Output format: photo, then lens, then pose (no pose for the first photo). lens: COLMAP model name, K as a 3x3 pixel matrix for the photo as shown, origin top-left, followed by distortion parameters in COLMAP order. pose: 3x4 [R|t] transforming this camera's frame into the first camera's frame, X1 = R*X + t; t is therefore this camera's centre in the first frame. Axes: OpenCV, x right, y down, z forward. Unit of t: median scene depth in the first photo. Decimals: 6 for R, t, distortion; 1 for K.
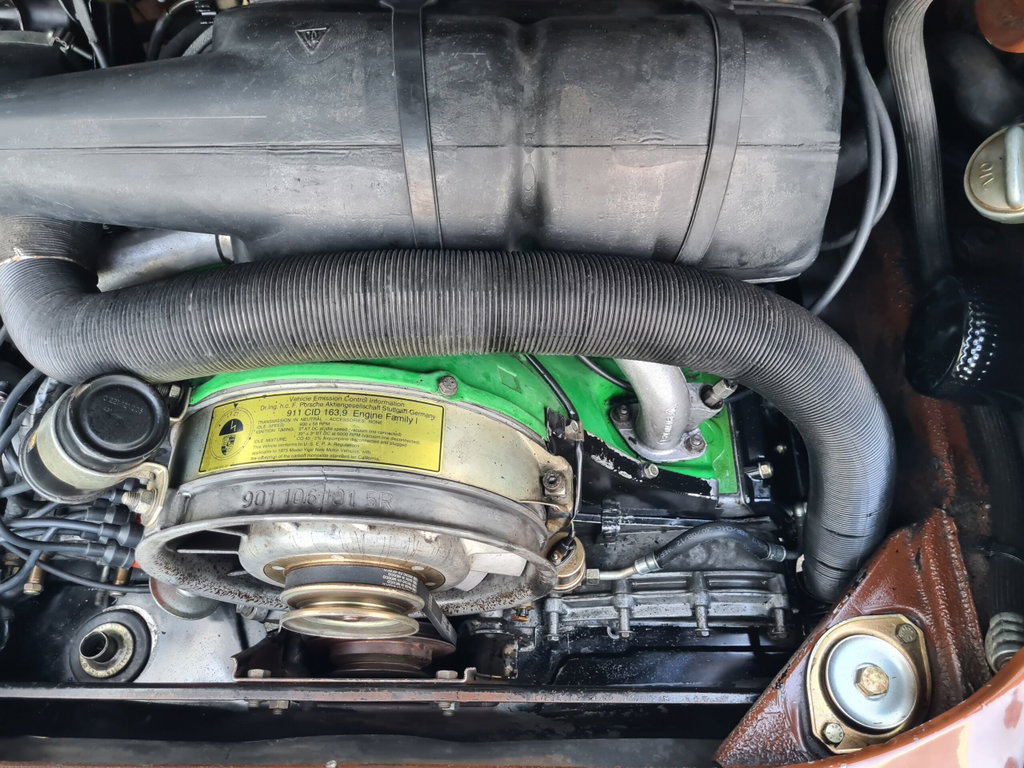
lens RADIAL K [[792.0, 0, 509.4], [0, 792.0, 380.2], [0, 0, 1]] dist [0.039750, -0.038941]
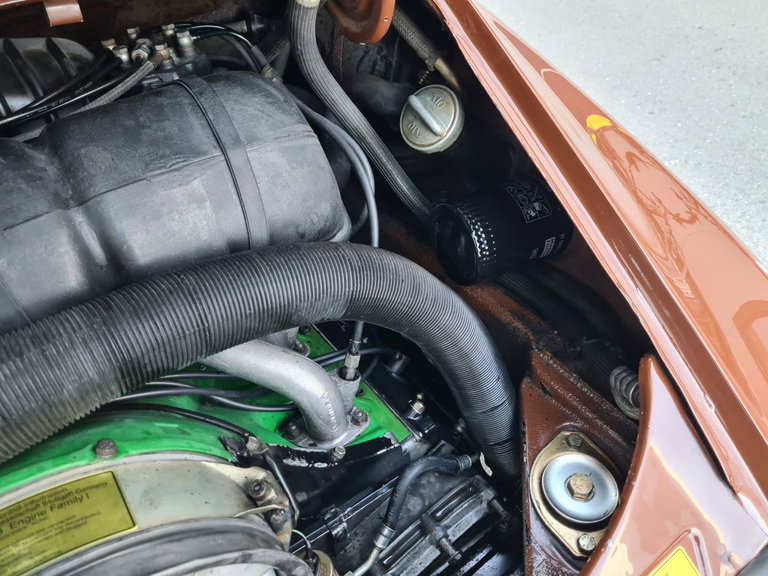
lens RADIAL K [[594.5, 0, 395.6], [0, 594.5, 285.5], [0, 0, 1]] dist [0.044151, -0.046074]
pose [[0.792035, -0.437347, 0.425920, -0.019163], [0.557223, 0.802909, -0.211755, 0.175966], [-0.249365, 0.405050, 0.879632, 0.159437]]
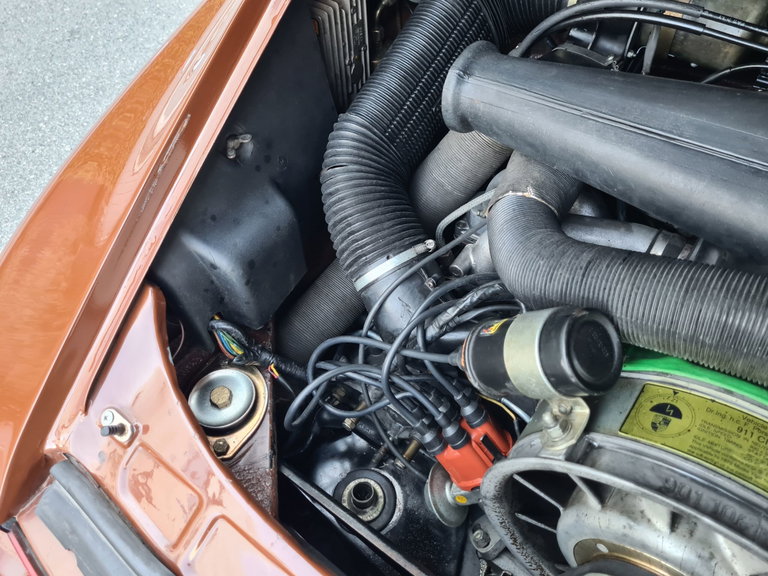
lens RADIAL K [[594.0, 0, 382.1], [0, 594.0, 285.2], [0, 0, 1]] dist [0.039750, -0.038941]
pose [[0.806206, 0.449608, -0.384557, -0.364496], [-0.512399, 0.855558, -0.073939, 0.144663], [0.295767, 0.256657, 0.920135, 0.116545]]
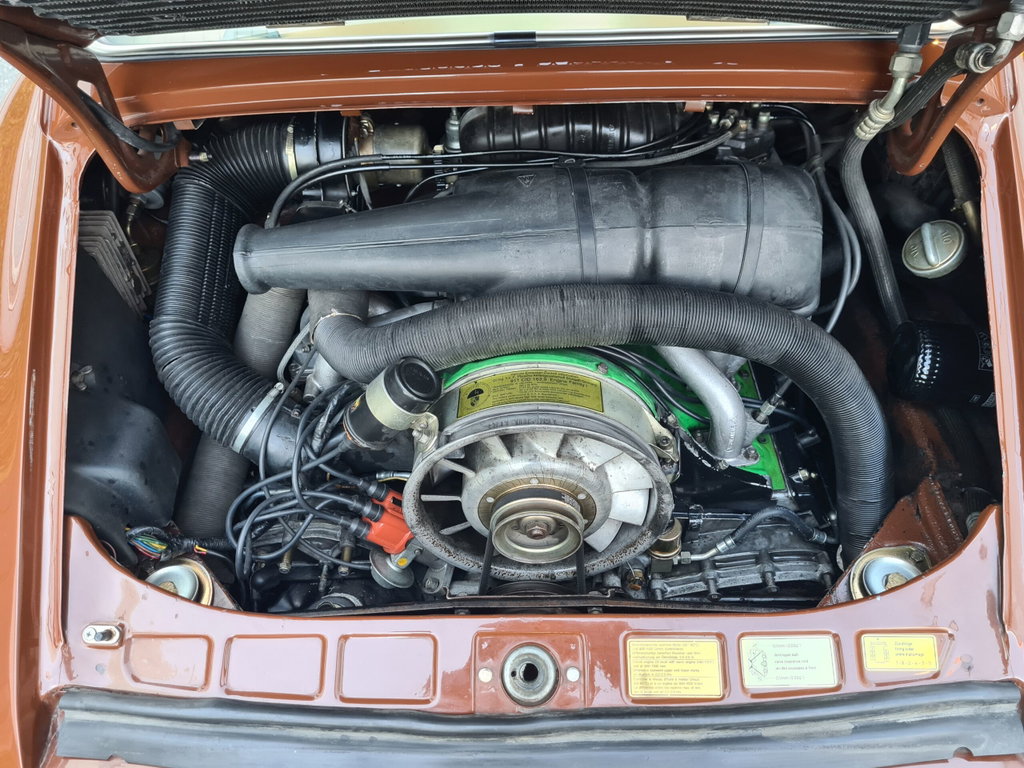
lens RADIAL K [[775.1, 0, 514.5], [0, 775.1, 379.5], [0, 0, 1]] dist [0.046530, -0.039749]
pose [[0.999555, -0.024625, -0.016847, -0.206642], [0.018801, 0.958283, -0.285204, 0.429744], [0.023167, 0.284760, 0.958319, -0.486295]]
